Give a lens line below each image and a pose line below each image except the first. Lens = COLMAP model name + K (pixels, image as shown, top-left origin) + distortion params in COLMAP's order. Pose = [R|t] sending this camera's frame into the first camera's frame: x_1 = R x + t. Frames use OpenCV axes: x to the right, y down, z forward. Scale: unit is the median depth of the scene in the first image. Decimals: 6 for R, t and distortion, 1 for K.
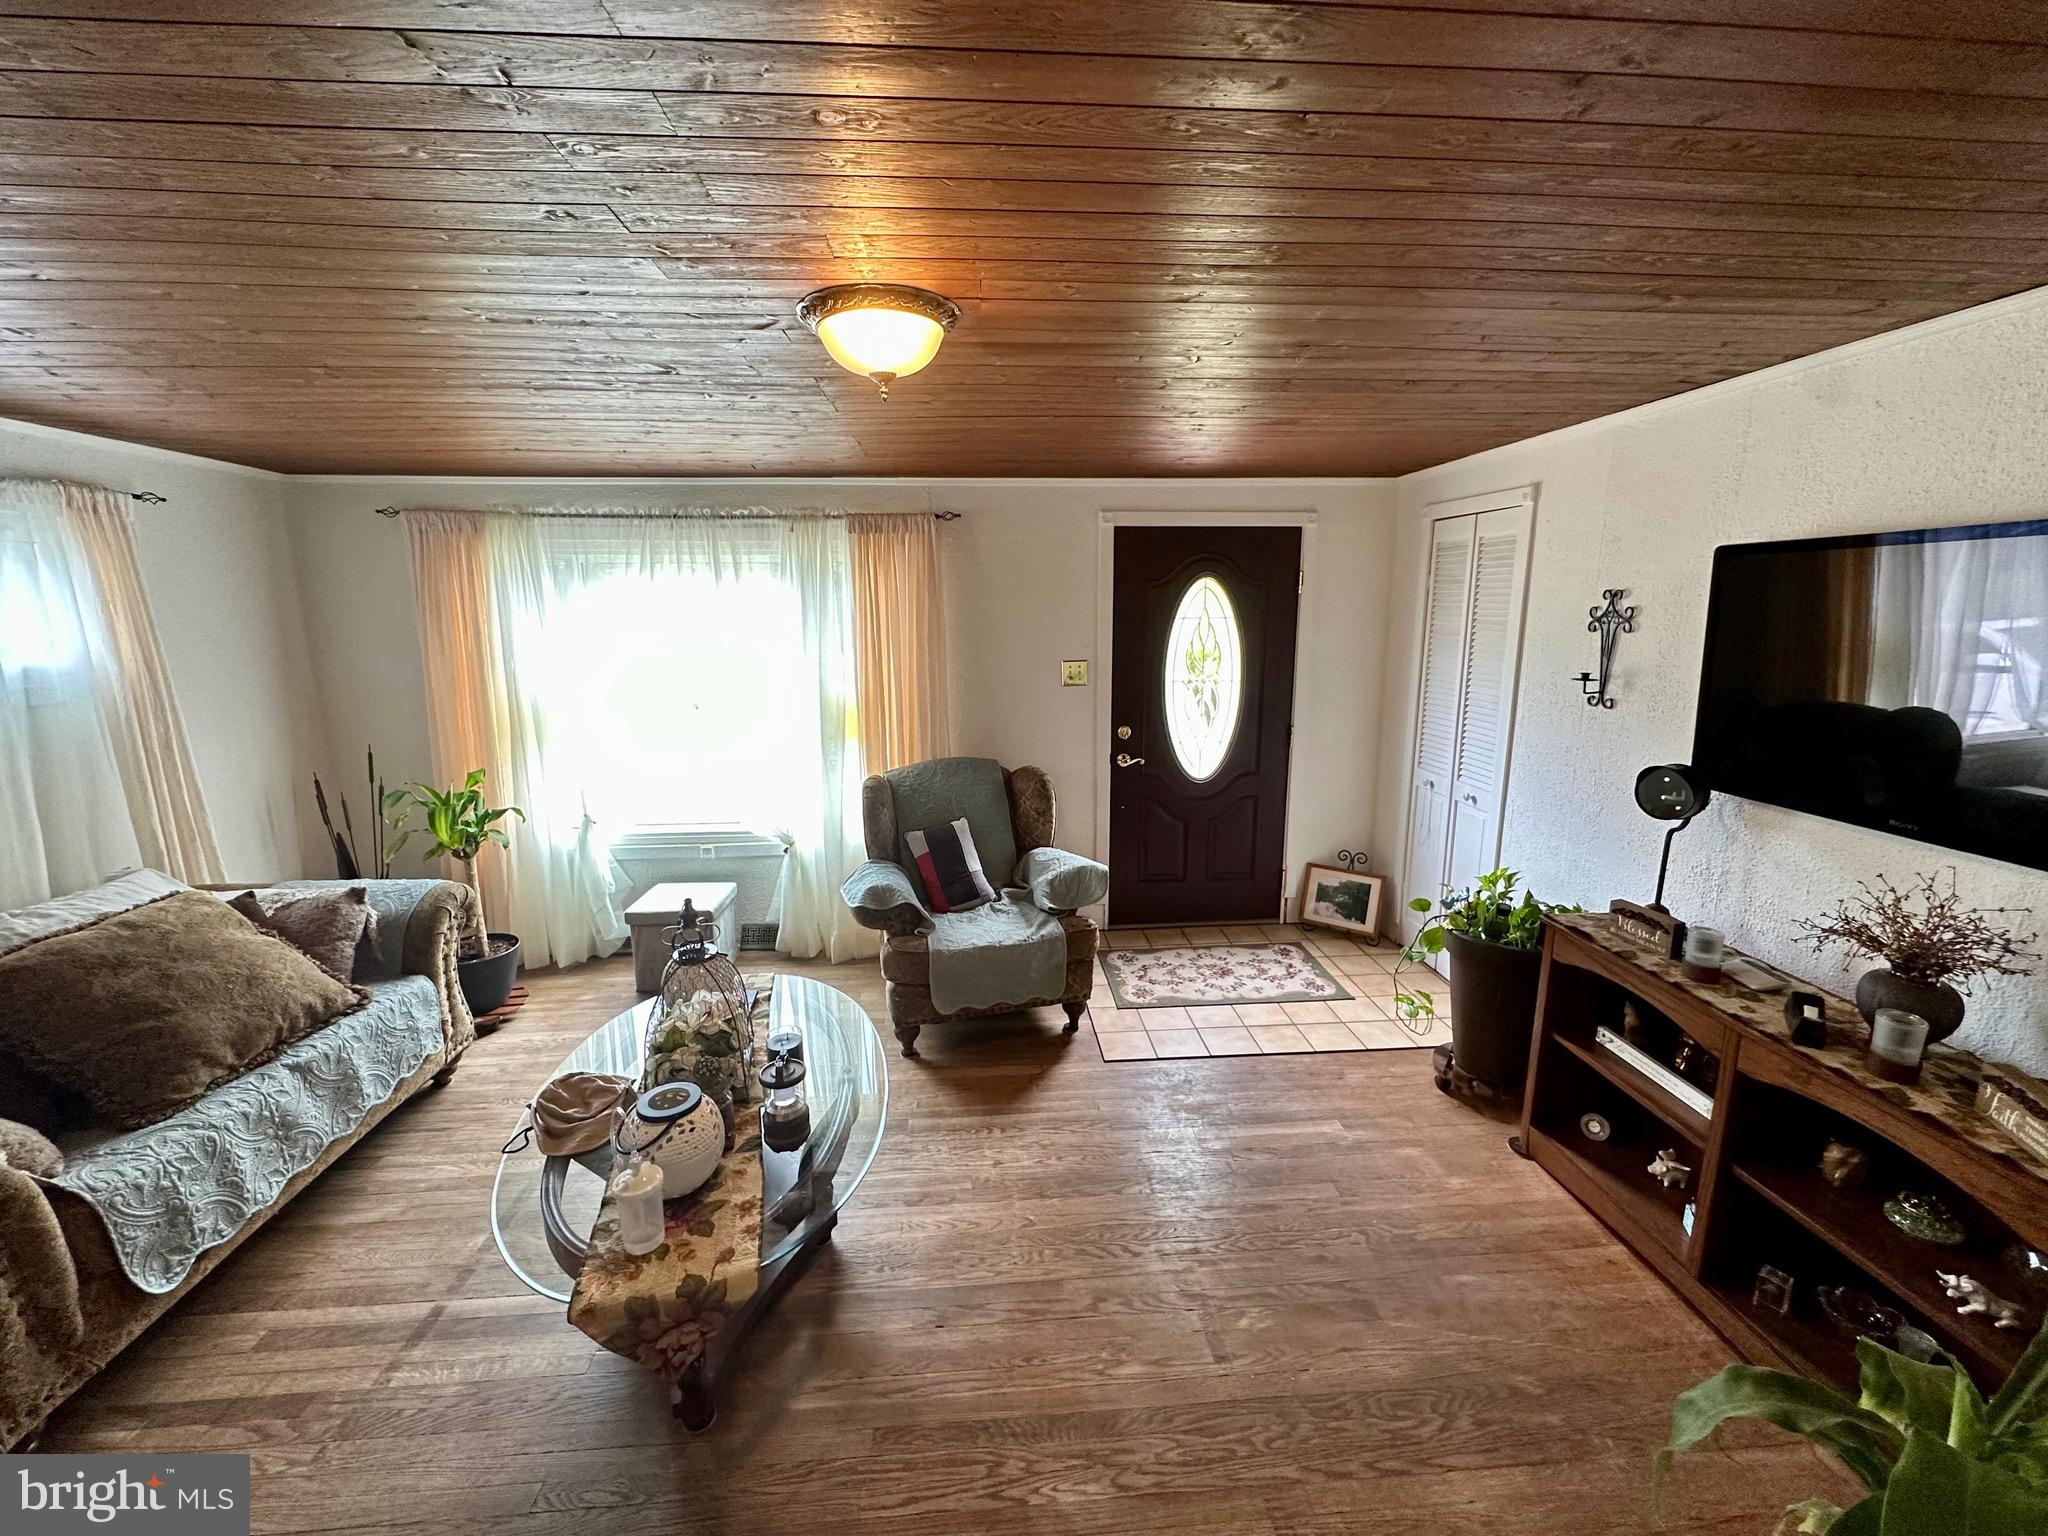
lens RADIAL K [[816.8, 0, 1025.6], [0, 816.8, 768.3], [0, 0, 1]] dist [-0.001841, -0.000201]
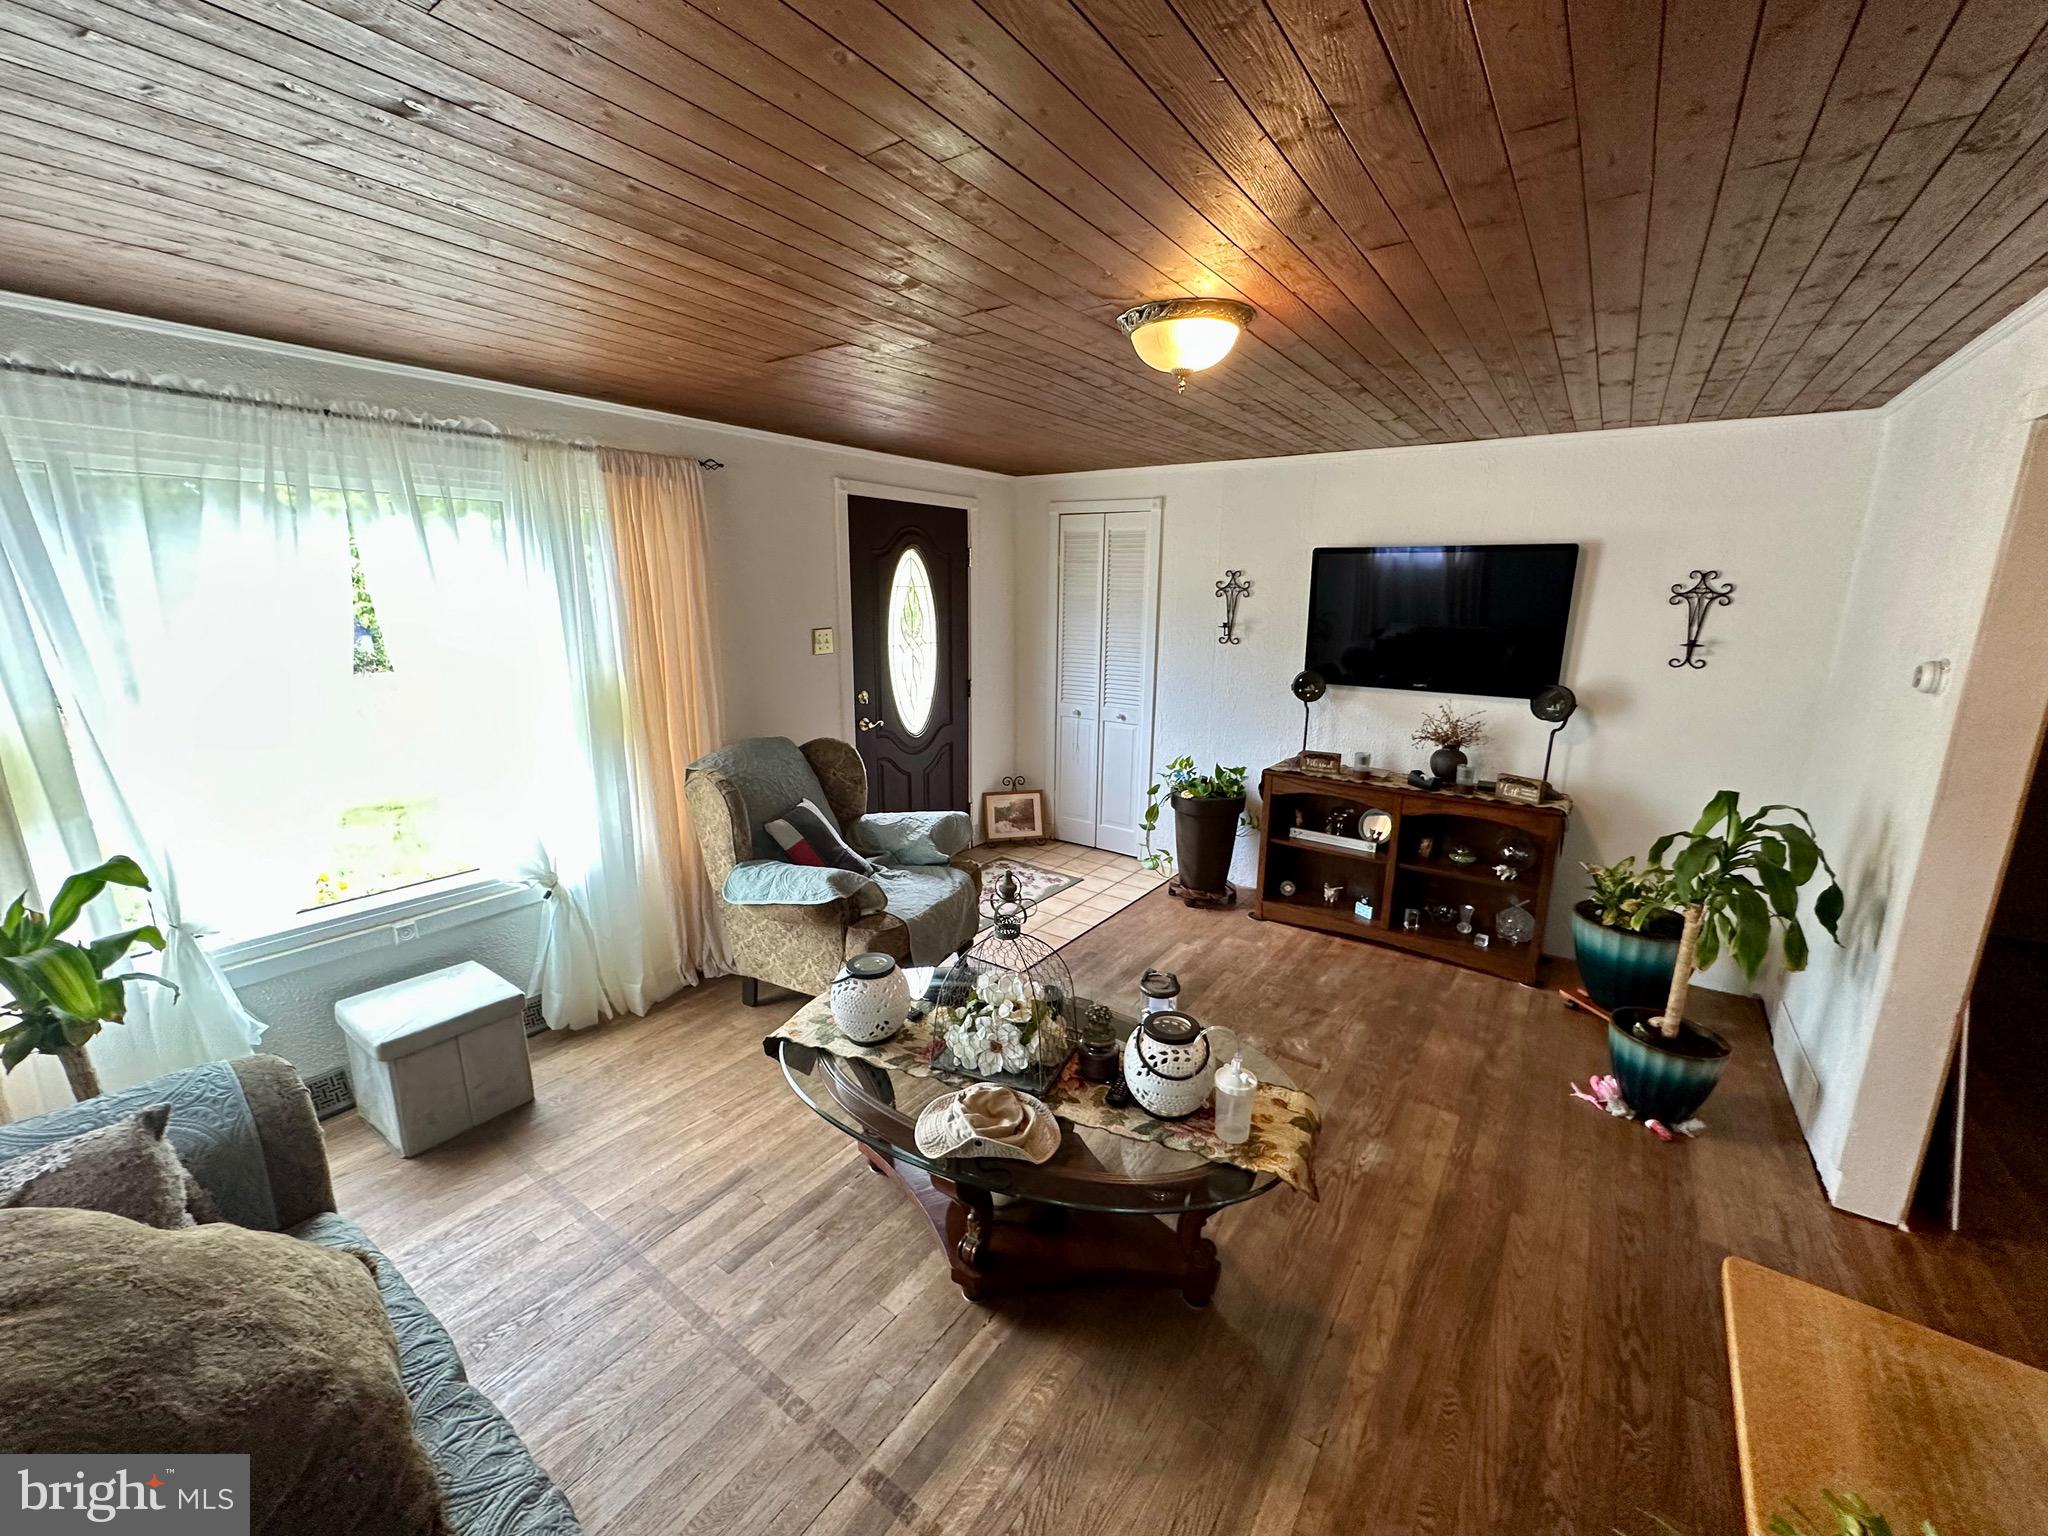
lens RADIAL K [[816.8, 0, 1025.6], [0, 816.8, 768.3], [0, 0, 1]] dist [-0.001841, -0.000201]
pose [[0.641054, -0.155007, 0.751680, -0.589305], [0.133473, 0.986985, 0.089701, -0.022788], [-0.755801, 0.042826, 0.653400, 0.192823]]
